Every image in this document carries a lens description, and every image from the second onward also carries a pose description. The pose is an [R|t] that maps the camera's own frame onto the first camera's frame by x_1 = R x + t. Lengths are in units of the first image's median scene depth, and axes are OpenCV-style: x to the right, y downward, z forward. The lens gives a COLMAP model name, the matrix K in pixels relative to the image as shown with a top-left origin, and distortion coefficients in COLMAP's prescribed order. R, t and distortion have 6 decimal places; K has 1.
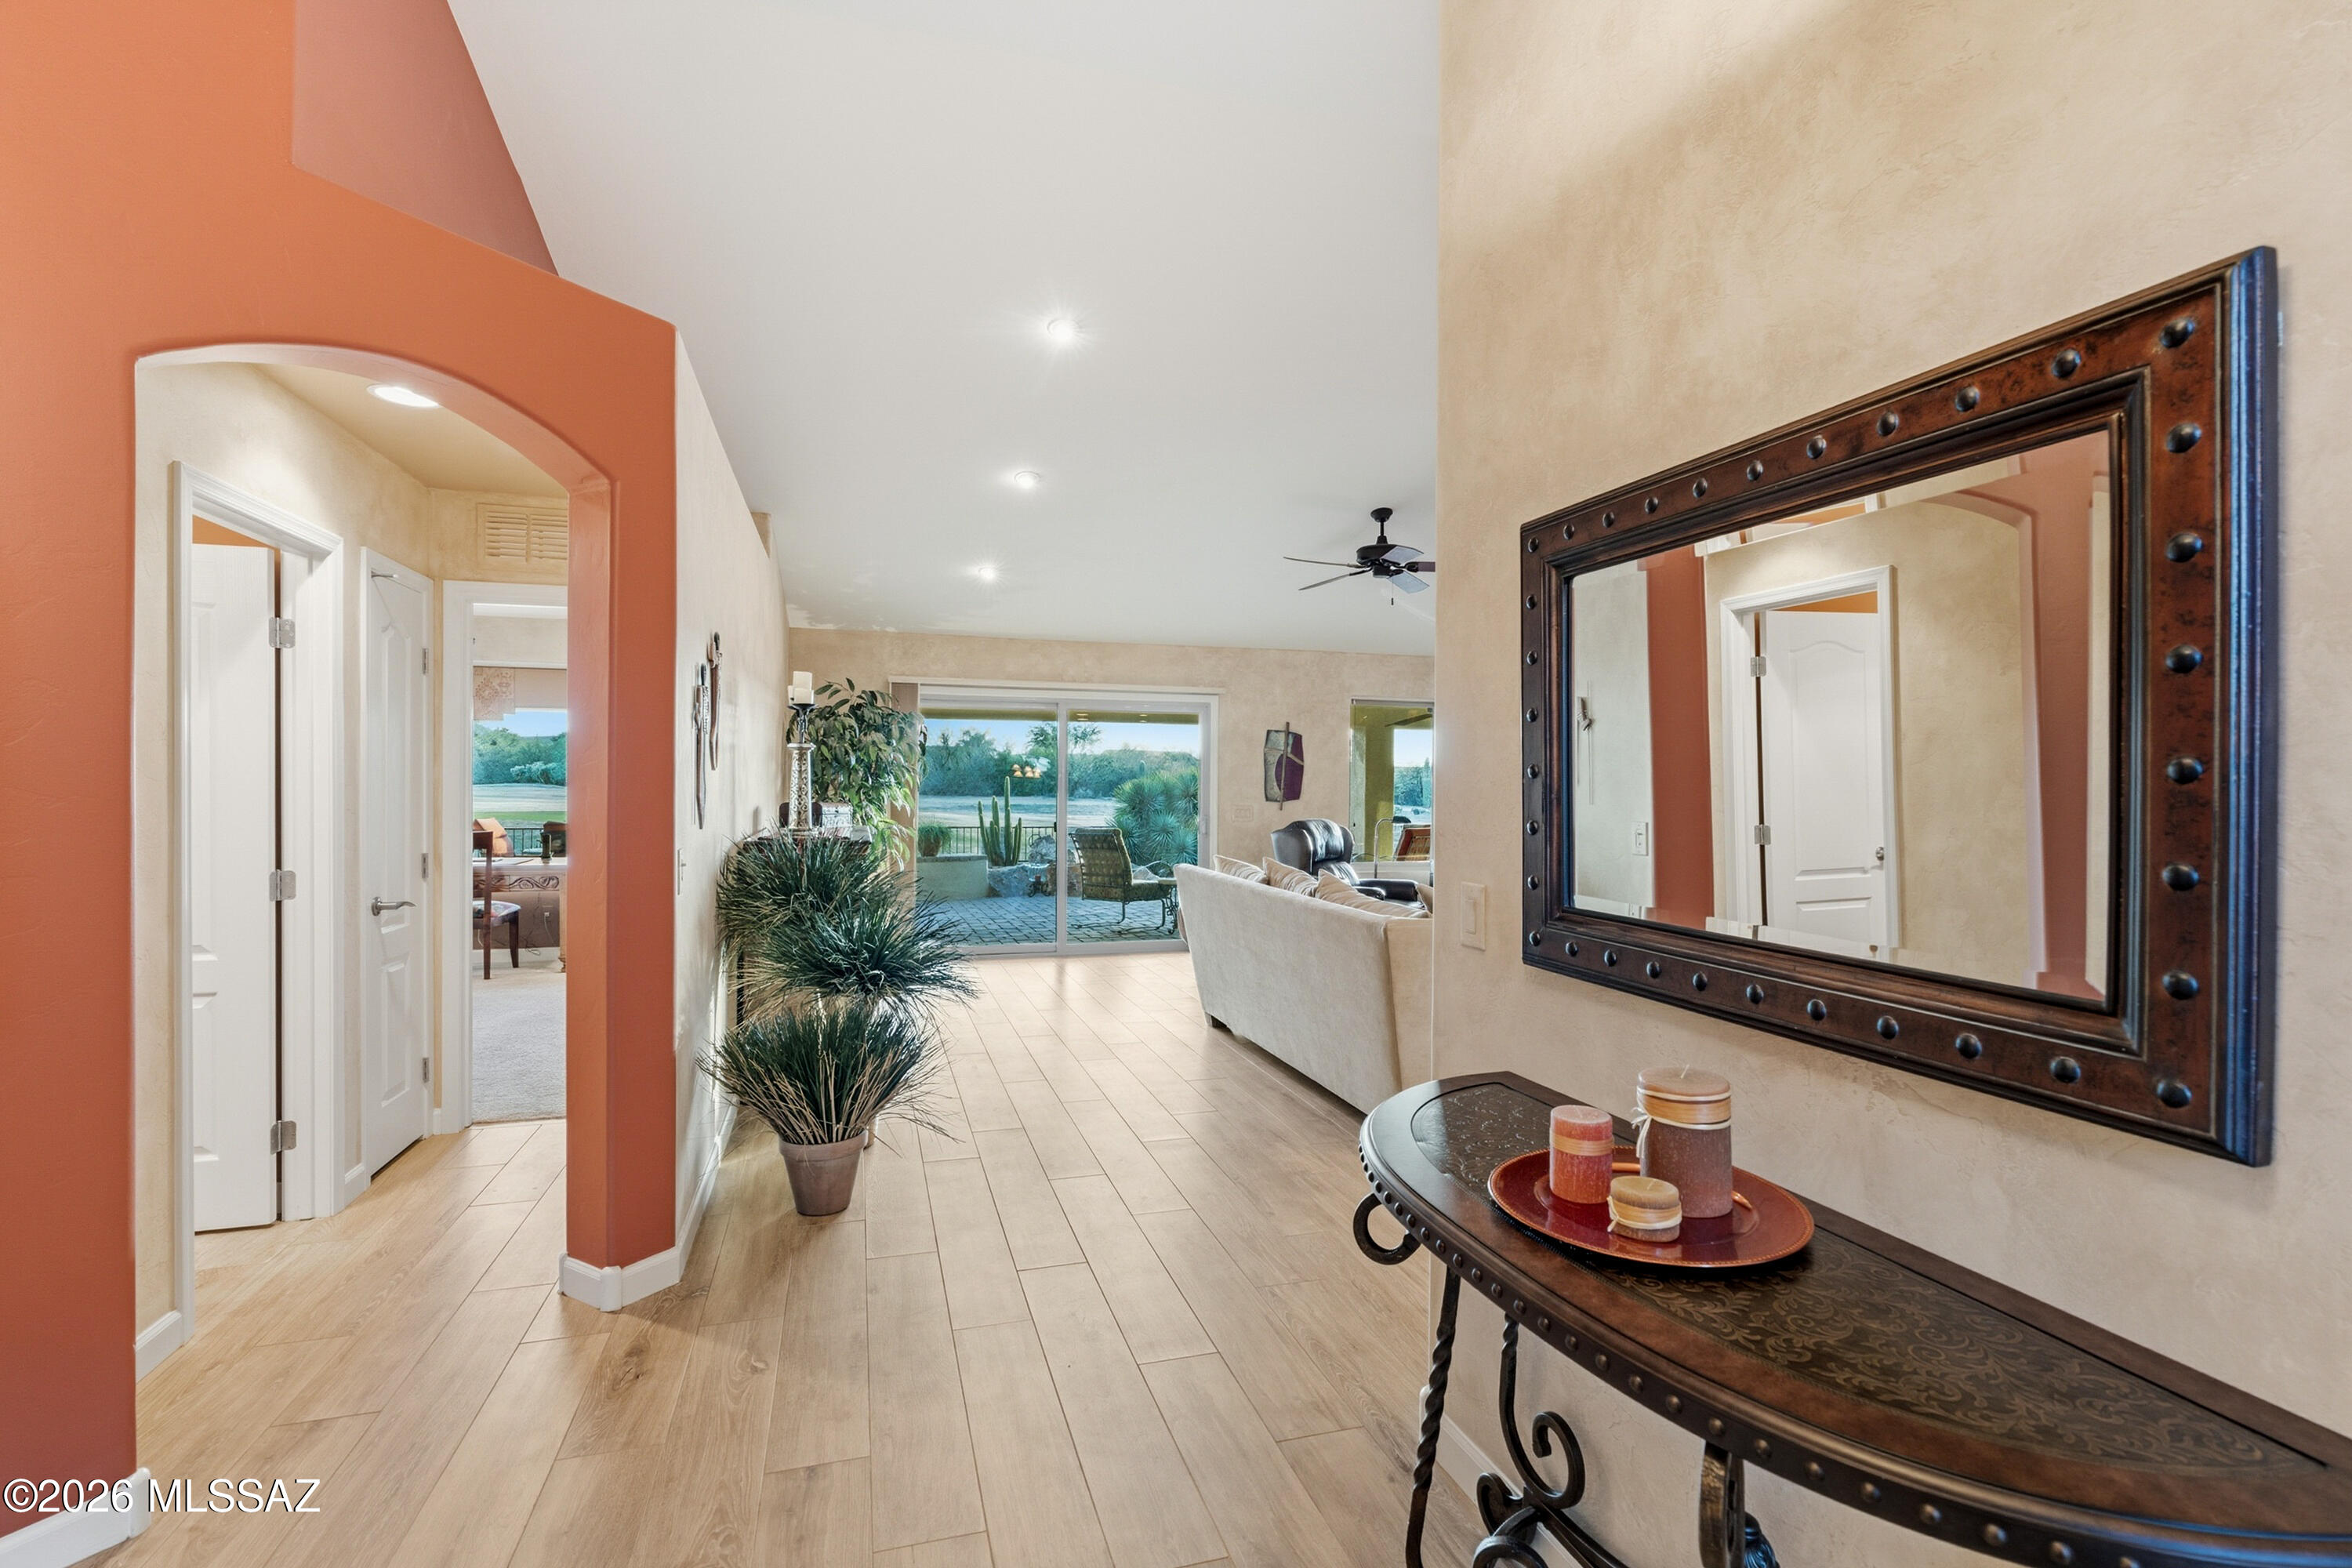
lens RADIAL K [[1078.9, 0, 1167.6], [0, 1078.9, 778.6], [0, 0, 1]] dist [0.001097, 0.000800]
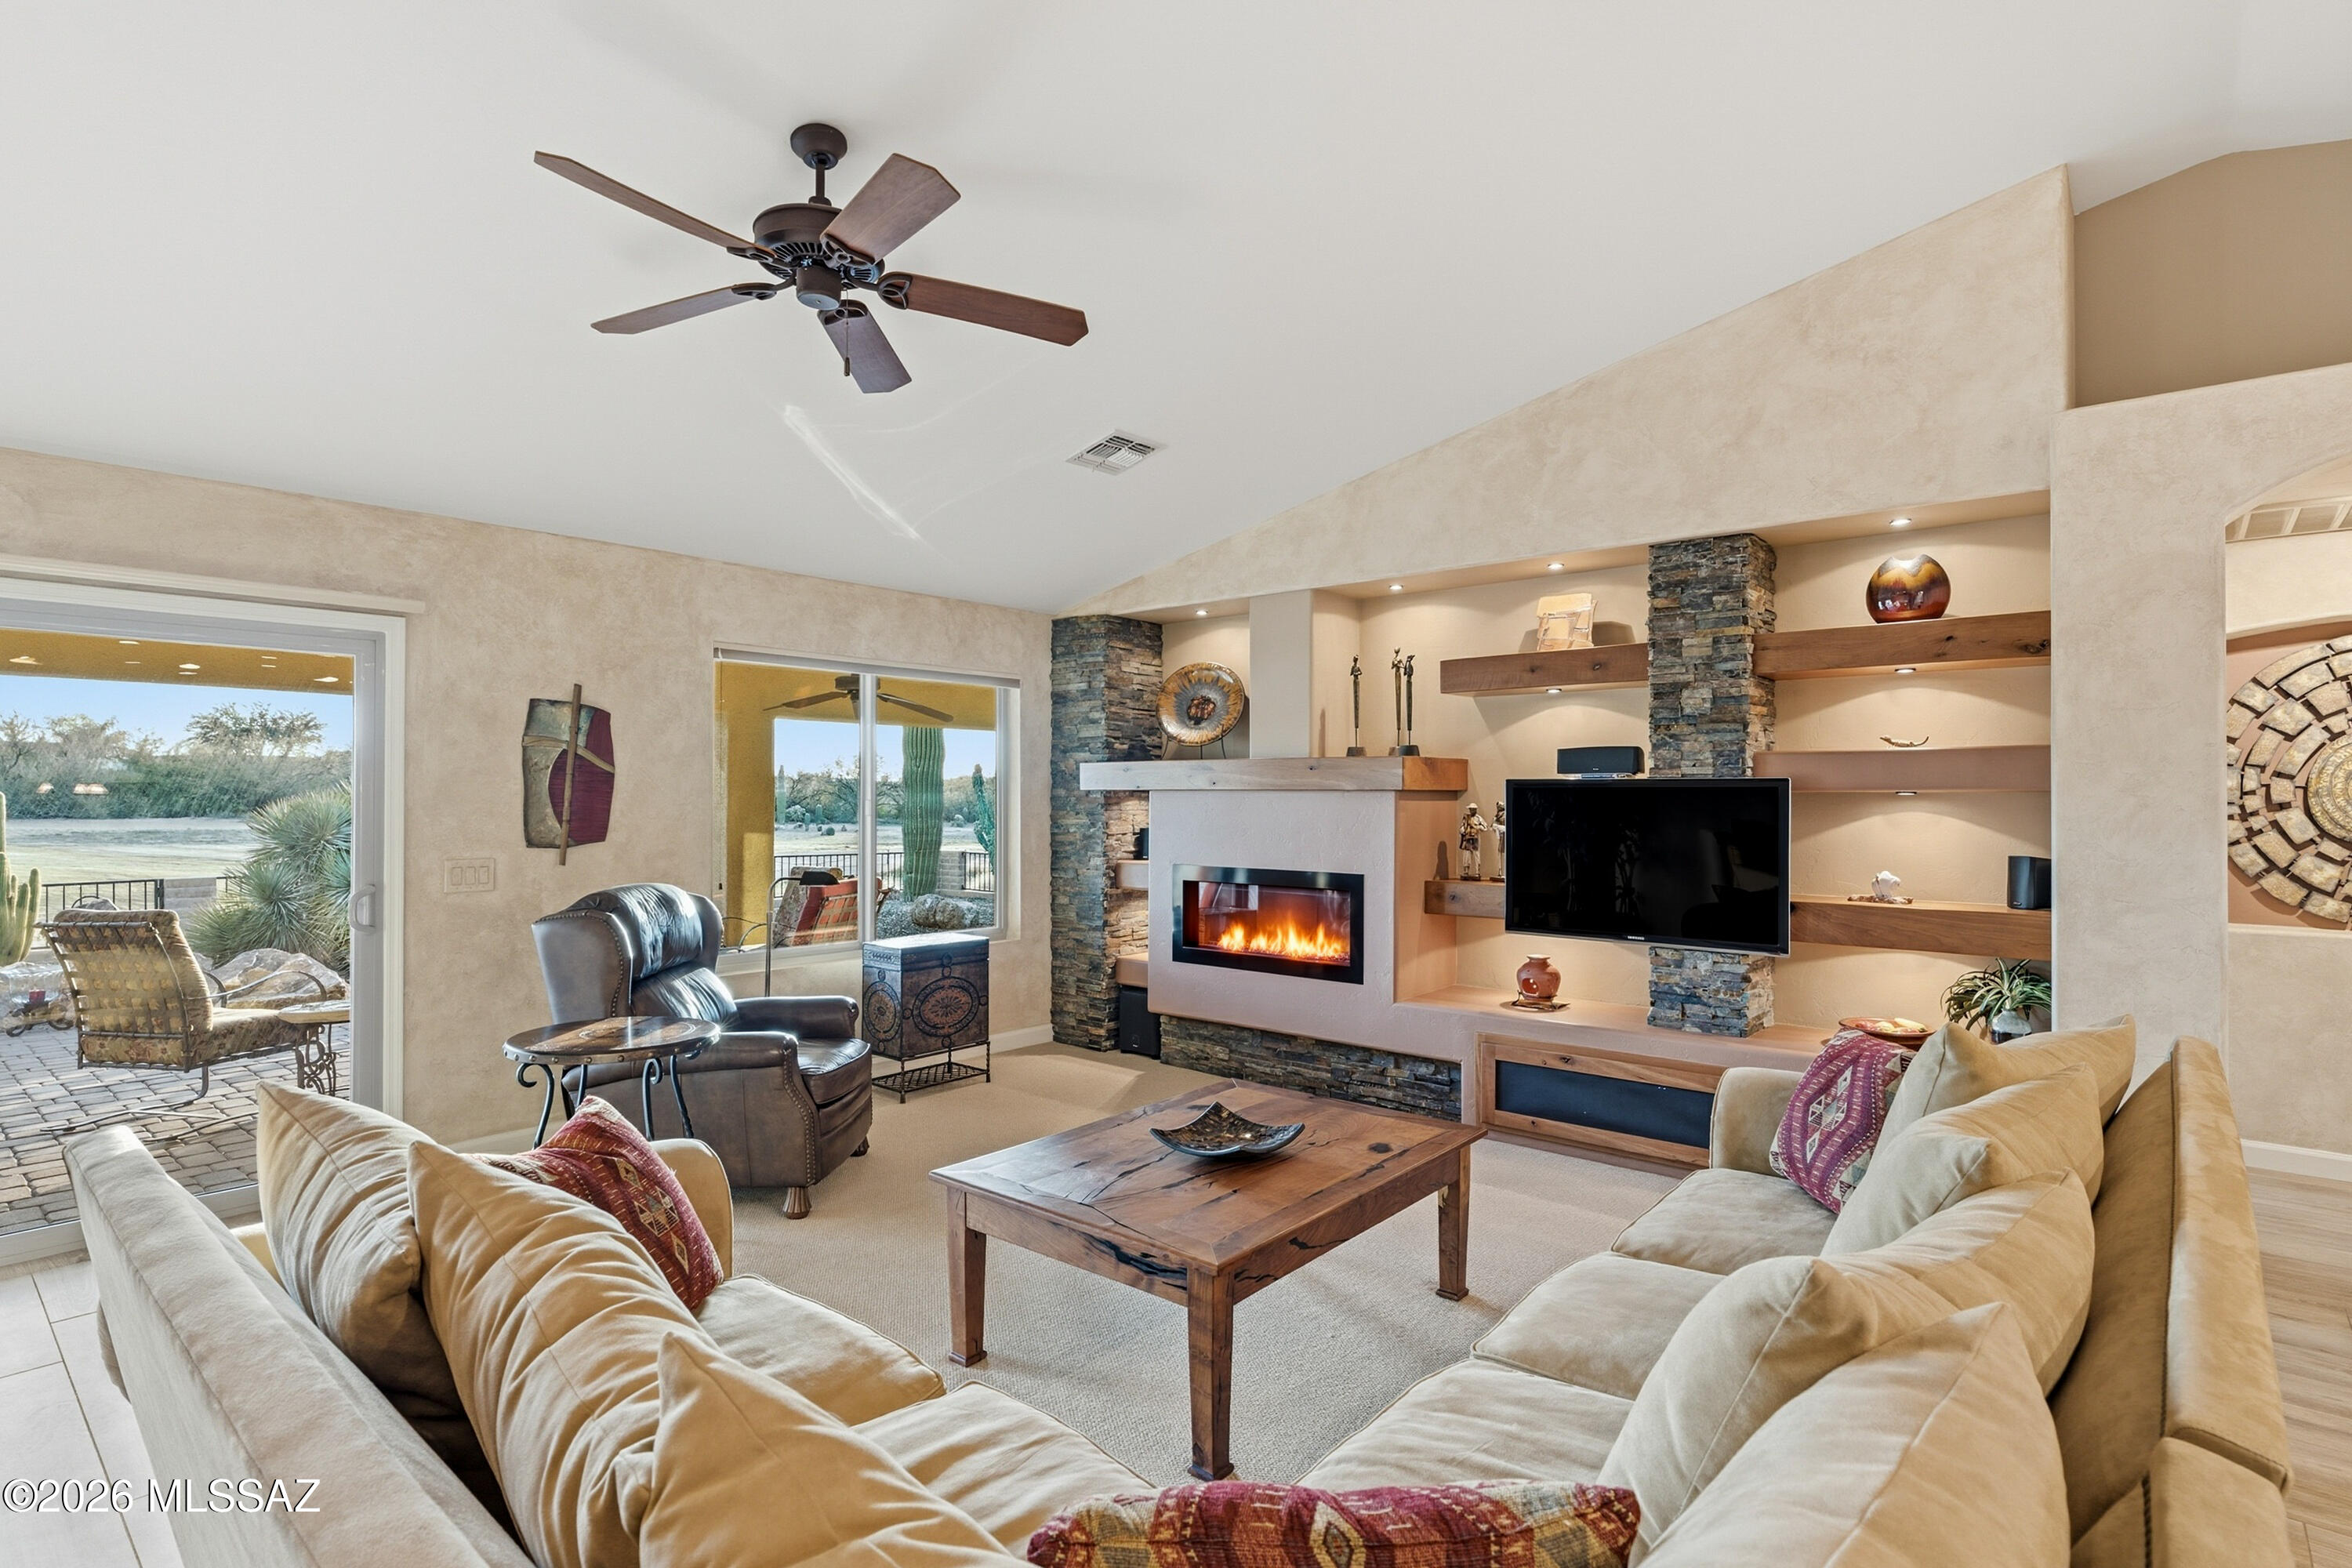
lens RADIAL K [[1158.3, 0, 1164.9], [0, 1158.3, 784.3], [0, 0, 1]] dist [-0.001463, 0.000775]
pose [[0.845453, -0.000675, 0.534049, 0.056458], [0.003254, 0.999987, -0.003886, -0.004298], [-0.534039, 0.005023, 0.845445, 0.417383]]
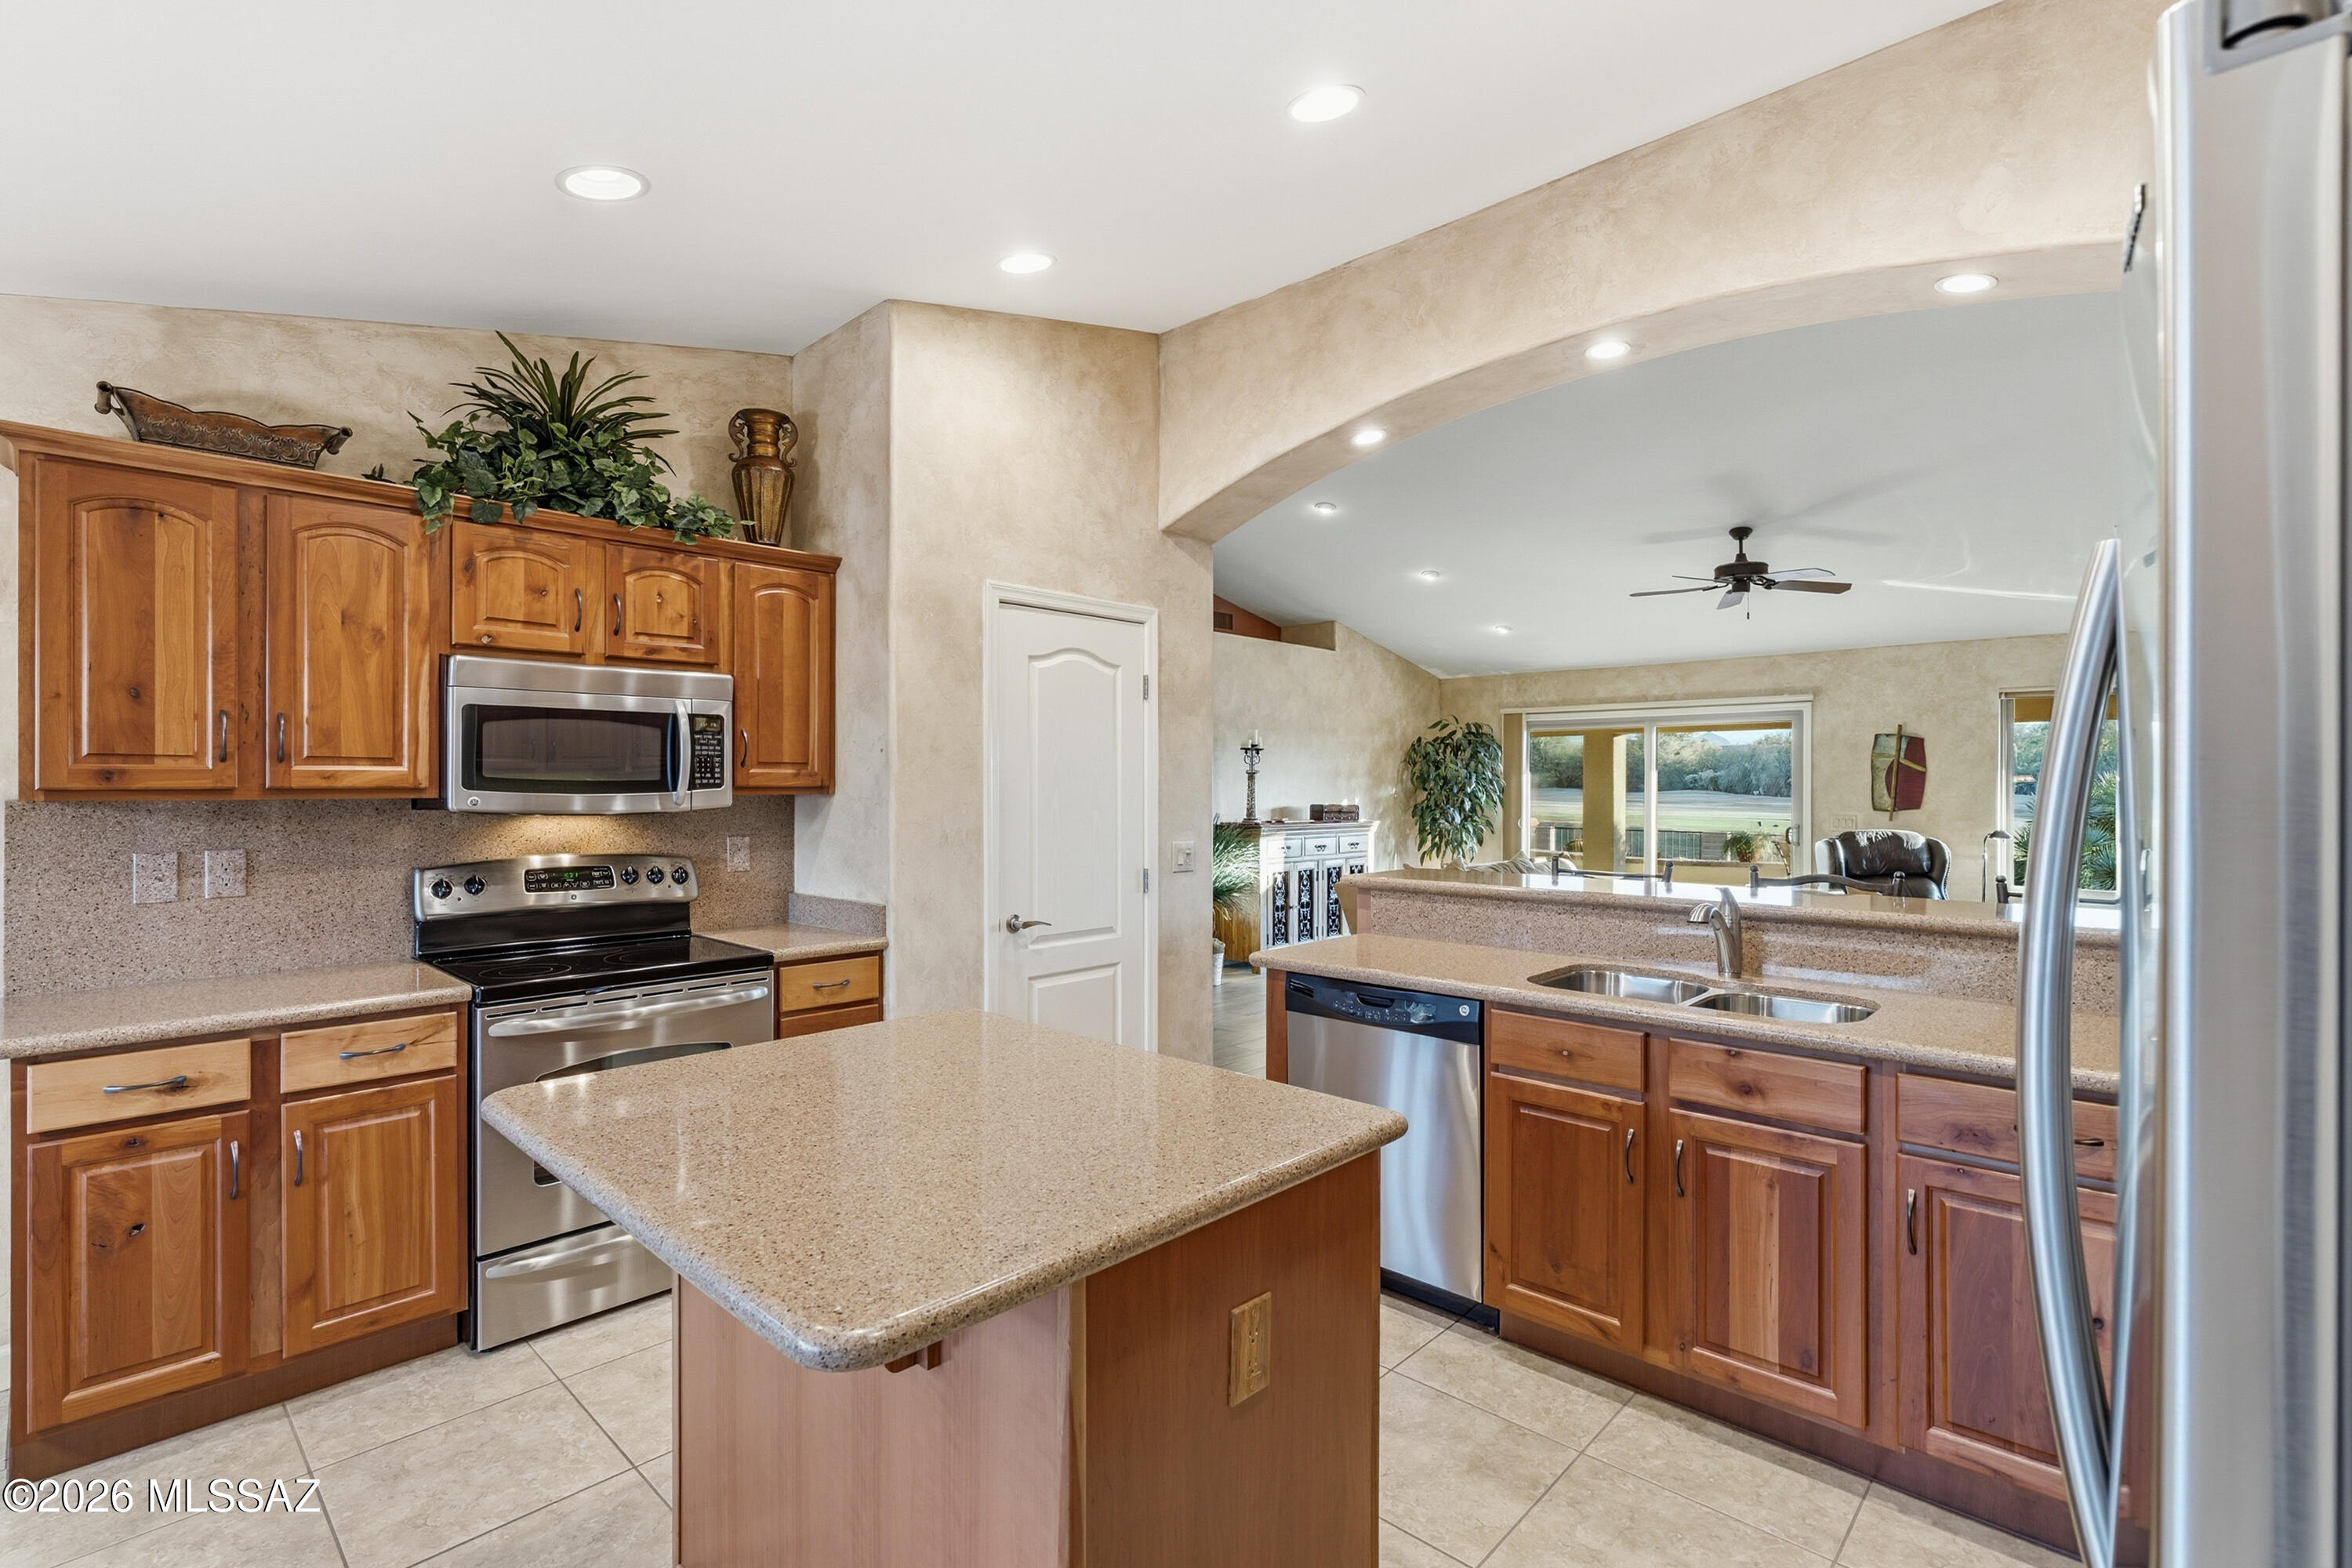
lens RADIAL K [[1078.9, 0, 1181.3], [0, 1078.9, 786.0], [0, 0, 1]] dist [0.001097, 0.000800]
pose [[0.506332, -0.005617, -0.862320, 0.593314], [0.006552, 0.999975, -0.002667, -0.002212], [0.862314, -0.004299, 0.506356, 0.016264]]
